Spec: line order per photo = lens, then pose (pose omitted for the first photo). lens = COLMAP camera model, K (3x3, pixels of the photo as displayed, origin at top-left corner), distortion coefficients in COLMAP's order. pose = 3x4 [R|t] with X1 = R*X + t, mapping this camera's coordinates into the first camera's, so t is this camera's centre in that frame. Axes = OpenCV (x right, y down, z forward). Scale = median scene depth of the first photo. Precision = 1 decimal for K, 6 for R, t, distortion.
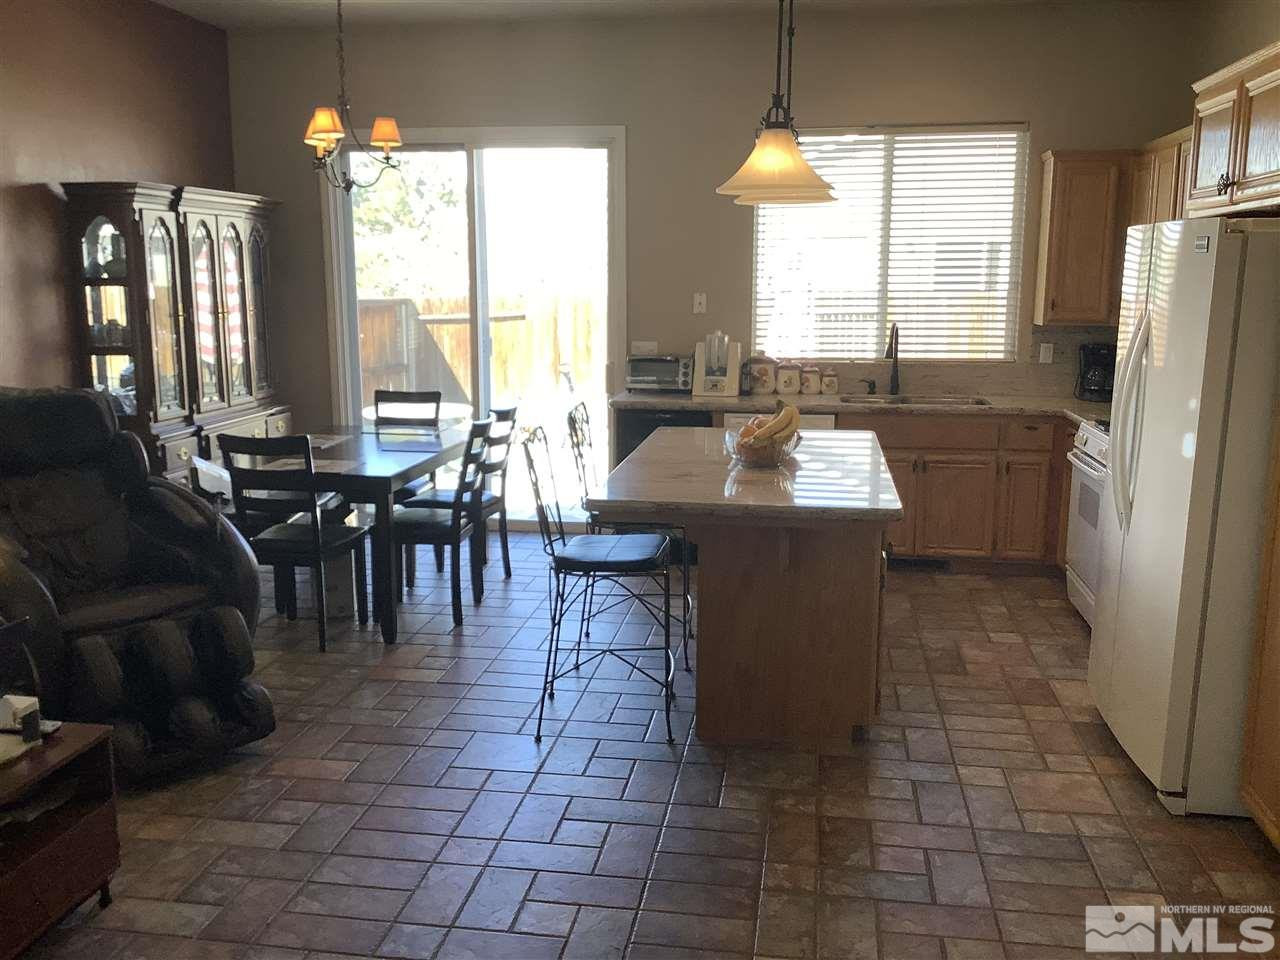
lens RADIAL K [[1143.4, 0, 634.4], [0, 1143.4, 473.8], [0, 0, 1]] dist [0.073075, -0.015645]
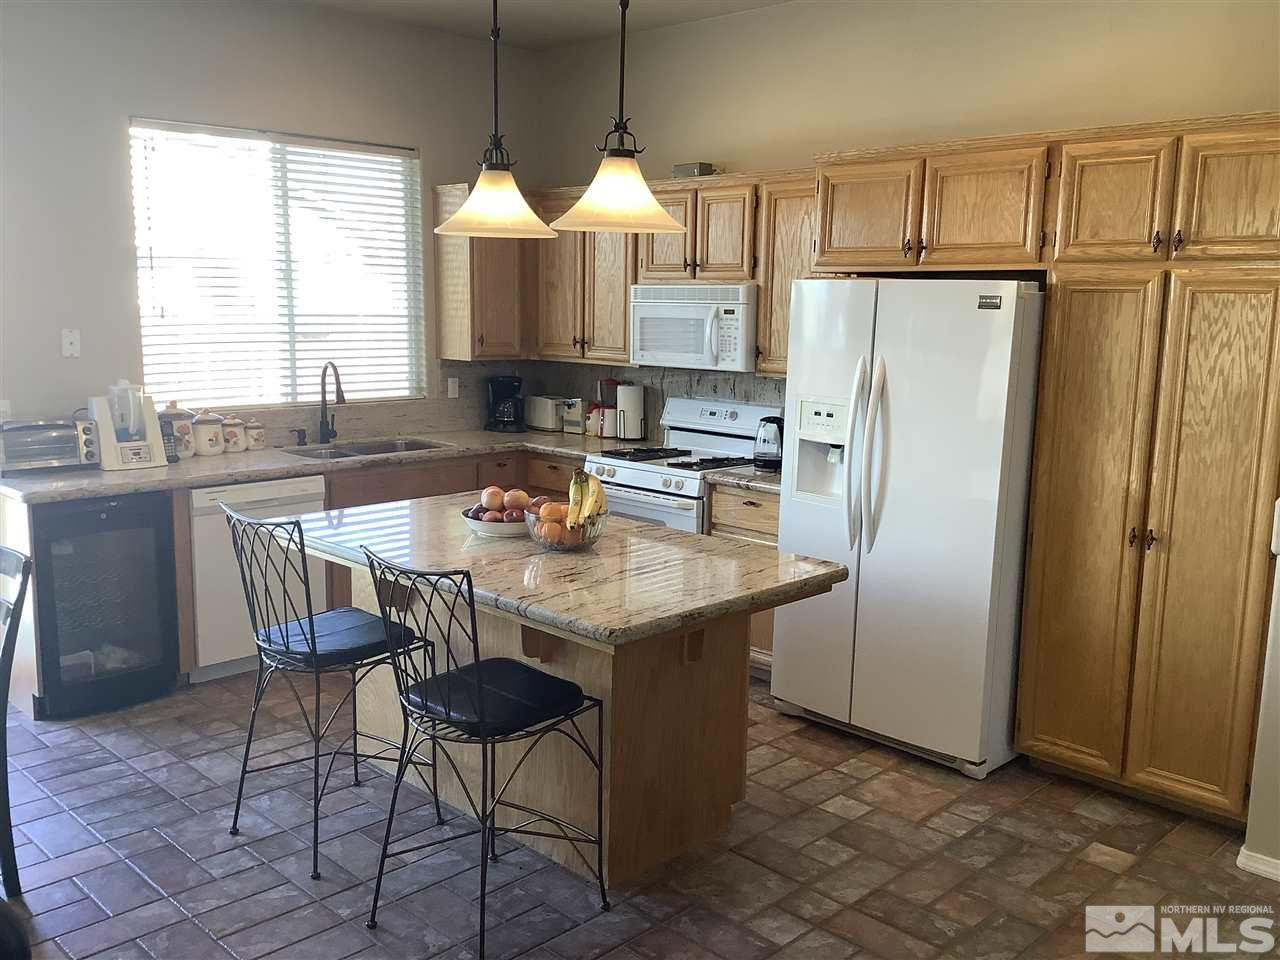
lens RADIAL K [[1143.4, 0, 638.6], [0, 1143.4, 486.6], [0, 0, 1]] dist [0.073075, -0.015645]
pose [[0.583554, -0.127105, 0.802066, -0.365498], [0.121669, 0.990211, 0.068398, -0.071956], [-0.802908, 0.057673, 0.593306, 0.311165]]
